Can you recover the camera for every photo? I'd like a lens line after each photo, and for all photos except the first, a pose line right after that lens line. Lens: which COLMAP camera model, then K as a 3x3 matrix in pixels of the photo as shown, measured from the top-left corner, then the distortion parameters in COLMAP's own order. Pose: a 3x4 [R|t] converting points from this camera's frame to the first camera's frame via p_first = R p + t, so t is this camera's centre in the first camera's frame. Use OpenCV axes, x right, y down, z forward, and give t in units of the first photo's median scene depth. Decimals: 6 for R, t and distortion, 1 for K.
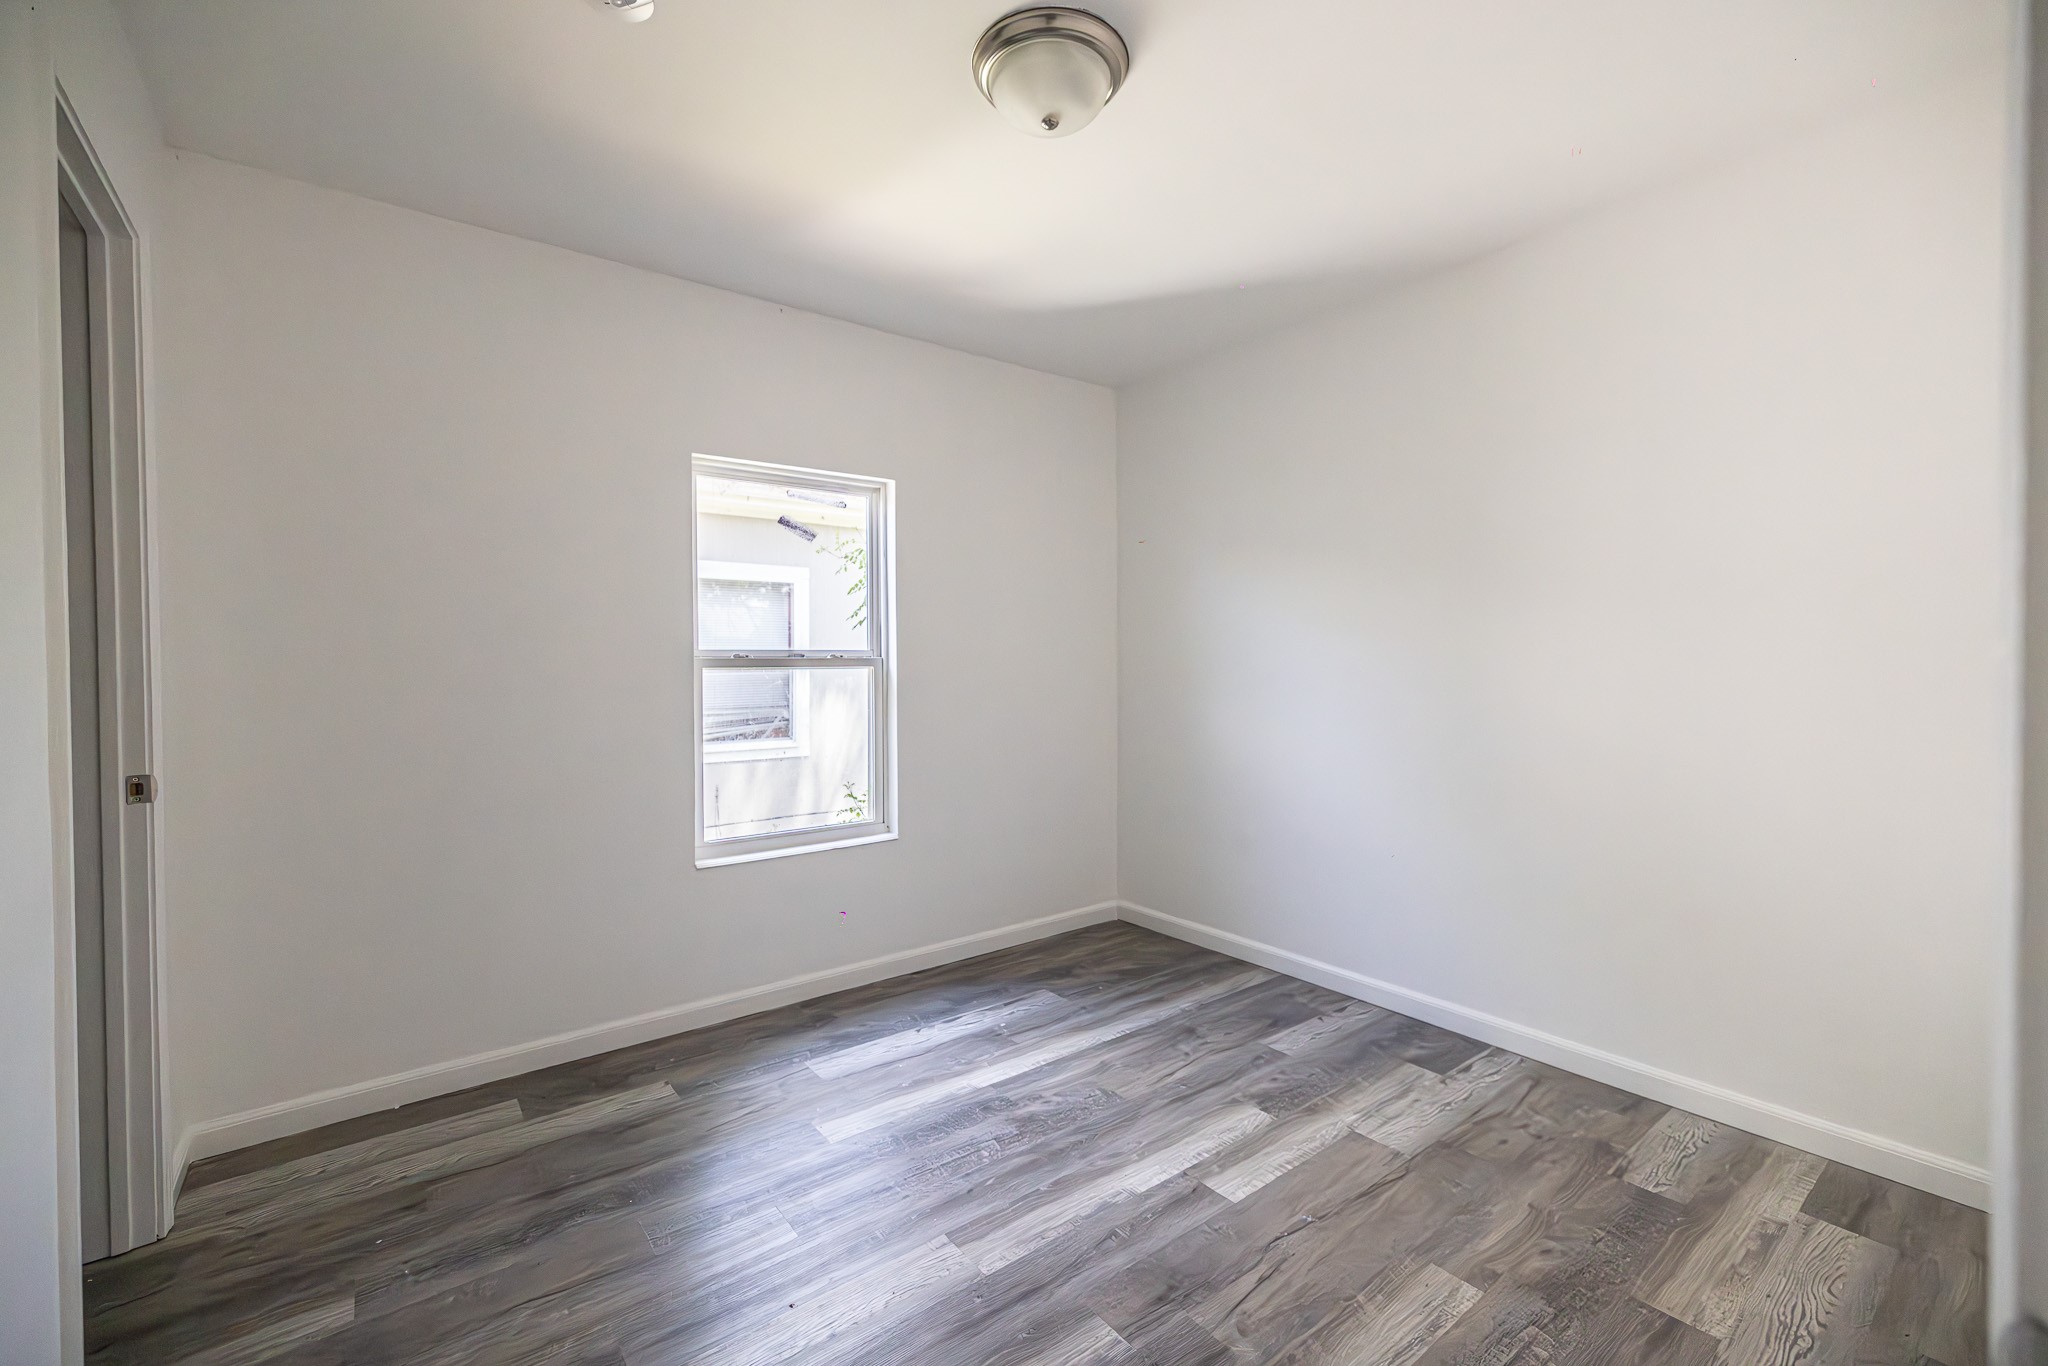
lens RADIAL K [[846.5, 0, 1032.6], [0, 846.5, 678.7], [0, 0, 1]] dist [0.001125, 0.000024]
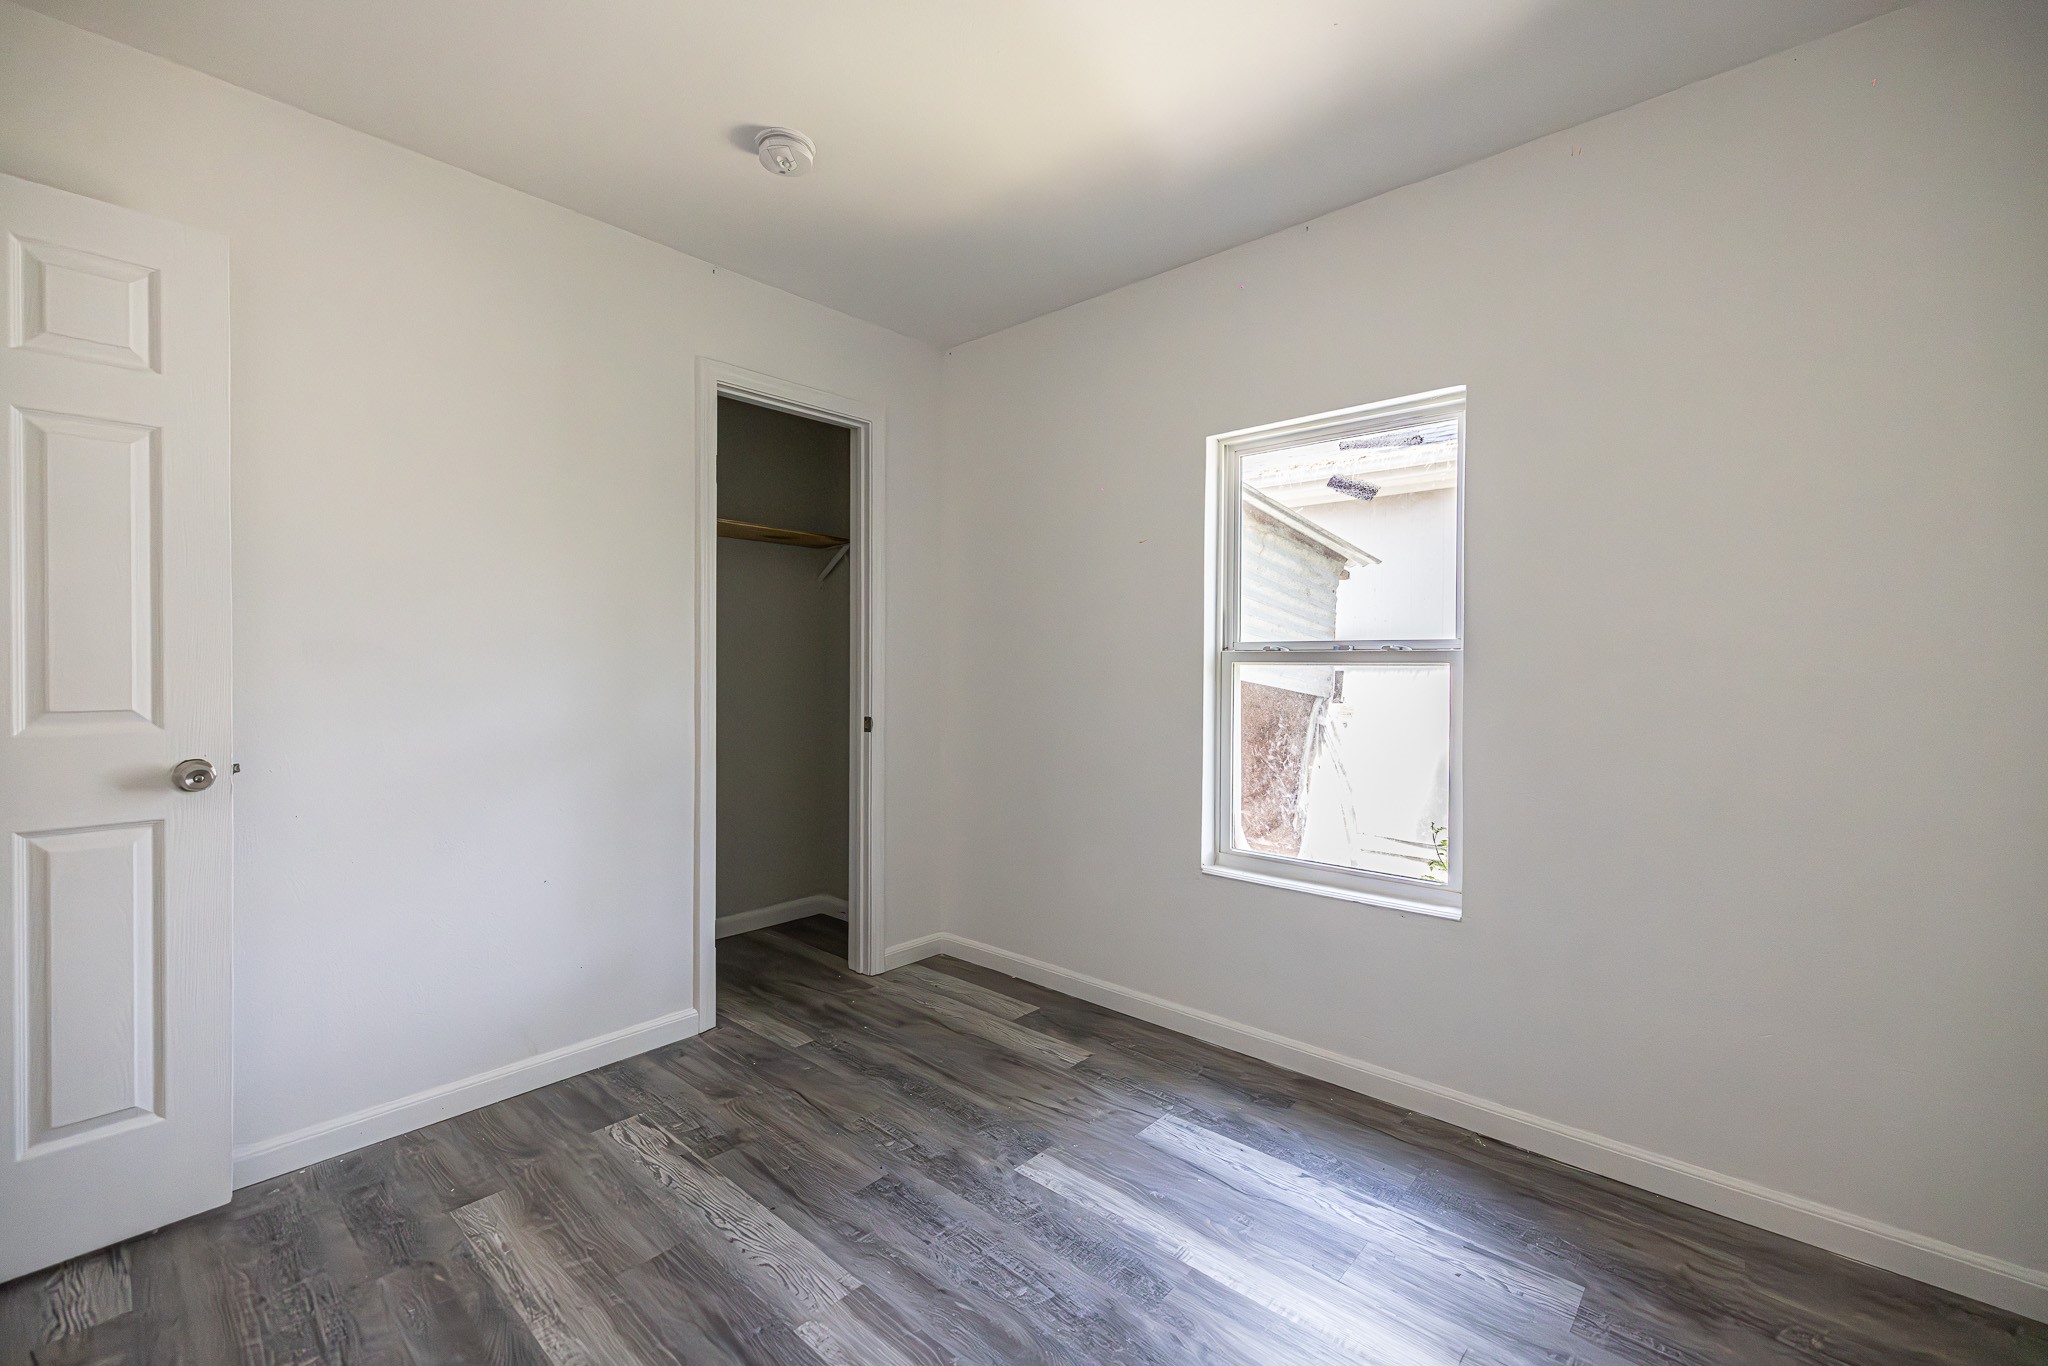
lens RADIAL K [[861.1, 0, 1021.3], [0, 861.1, 669.9], [0, 0, 1]] dist [0.001453, -0.000008]
pose [[0.175797, 0.016463, -0.984289, 0.577402], [-0.022765, 0.999661, 0.012654, -0.012455], [0.984163, 0.020183, 0.176112, 0.693766]]
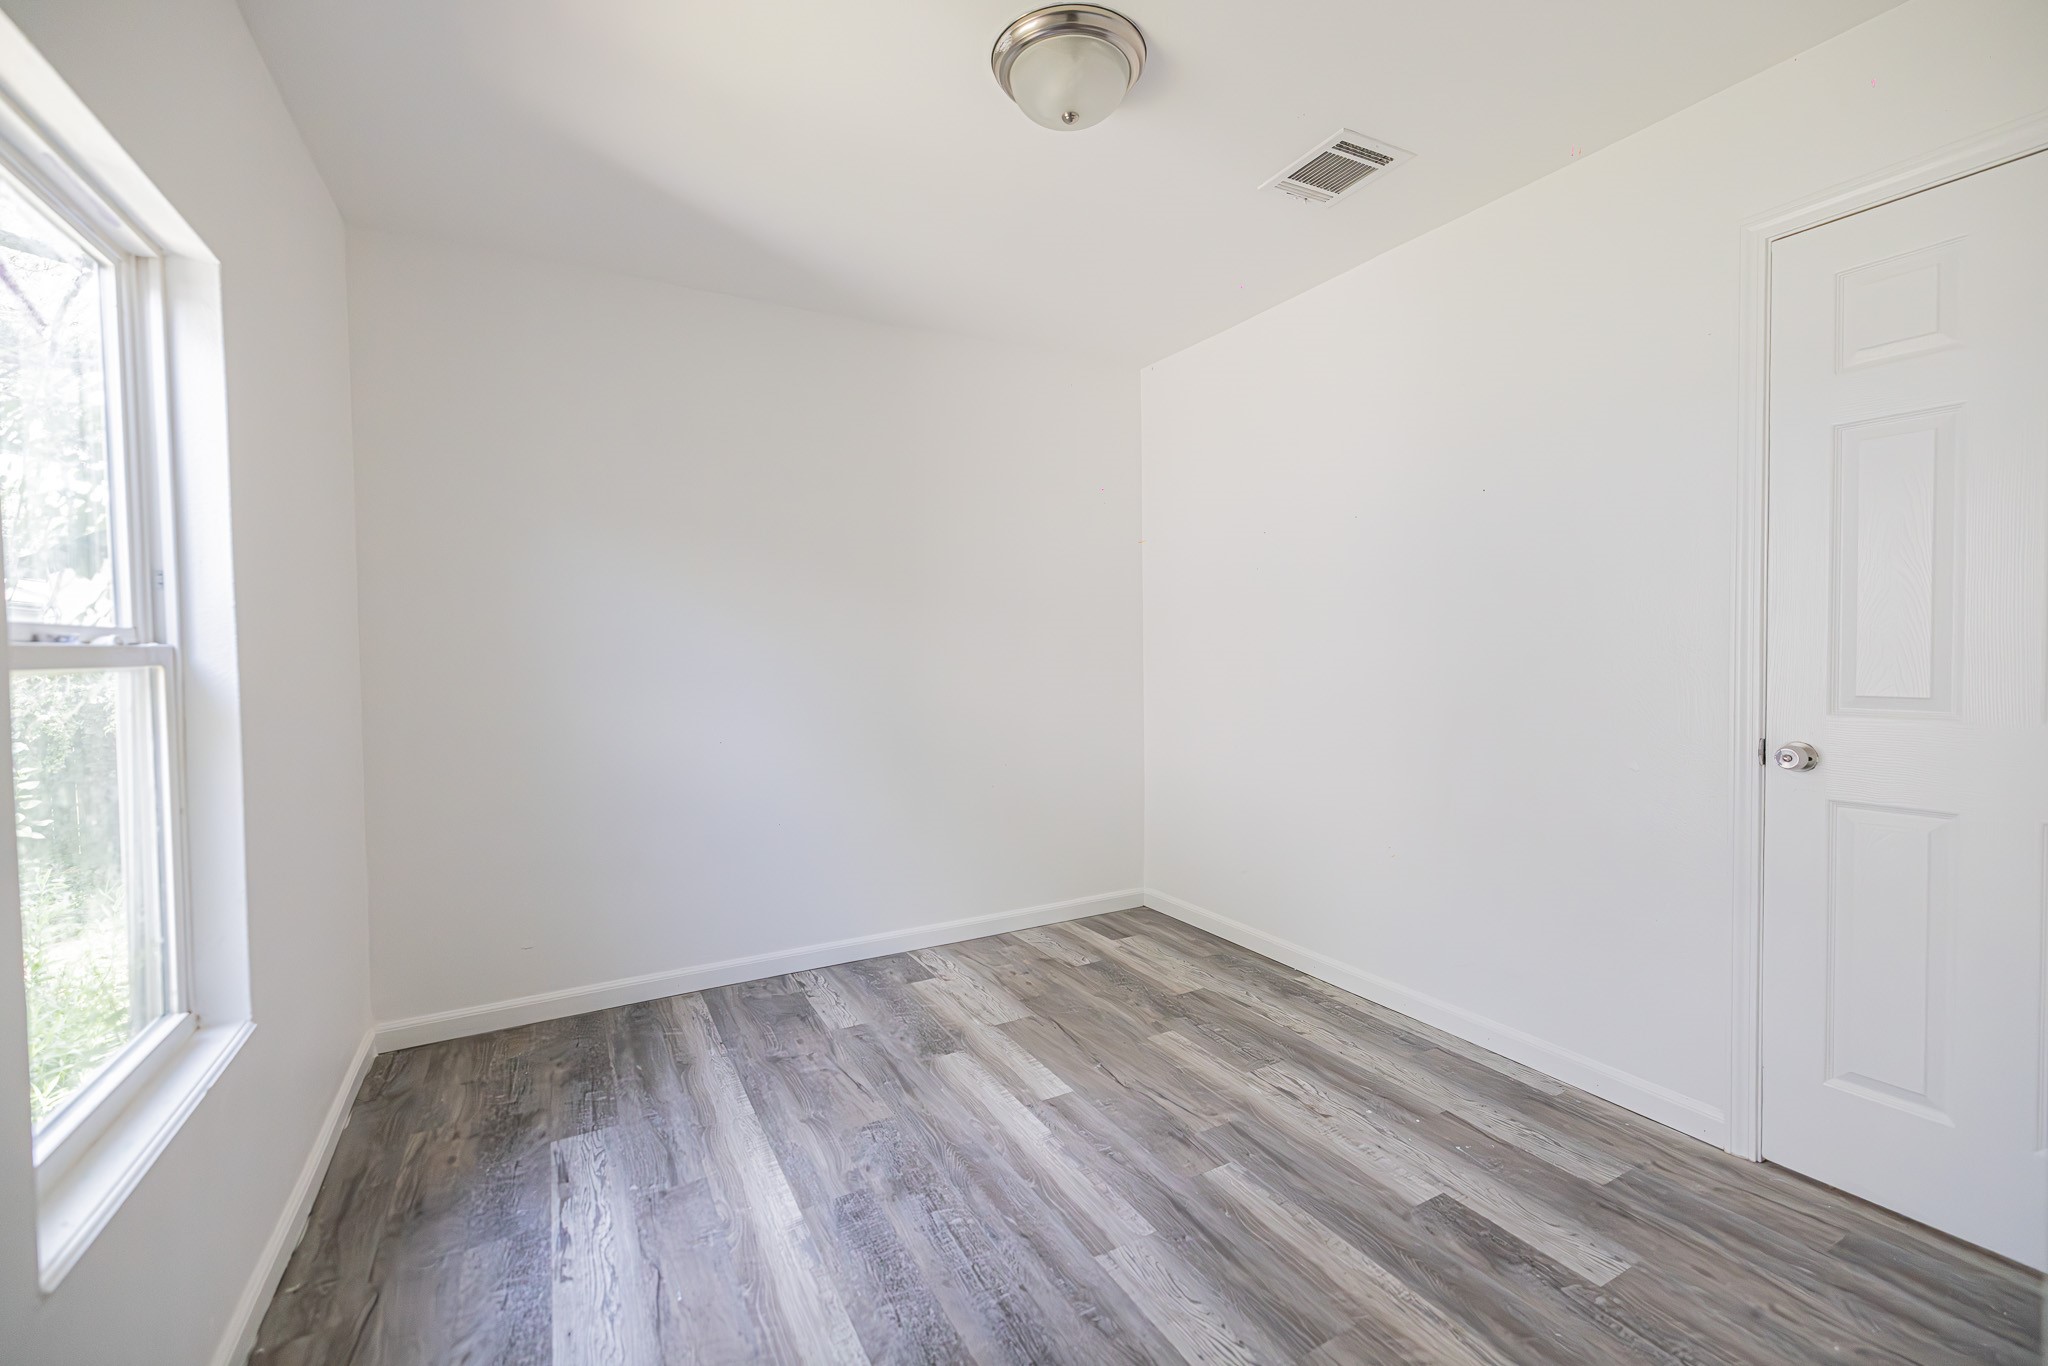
lens RADIAL K [[861.1, 0, 1021.3], [0, 861.1, 669.9], [0, 0, 1]] dist [0.001453, -0.000008]
pose [[0.157483, -0.022626, 0.987263, -0.732424], [0.028498, 0.999425, 0.018359, -0.010618], [-0.987110, 0.025244, 0.158037, 0.639017]]
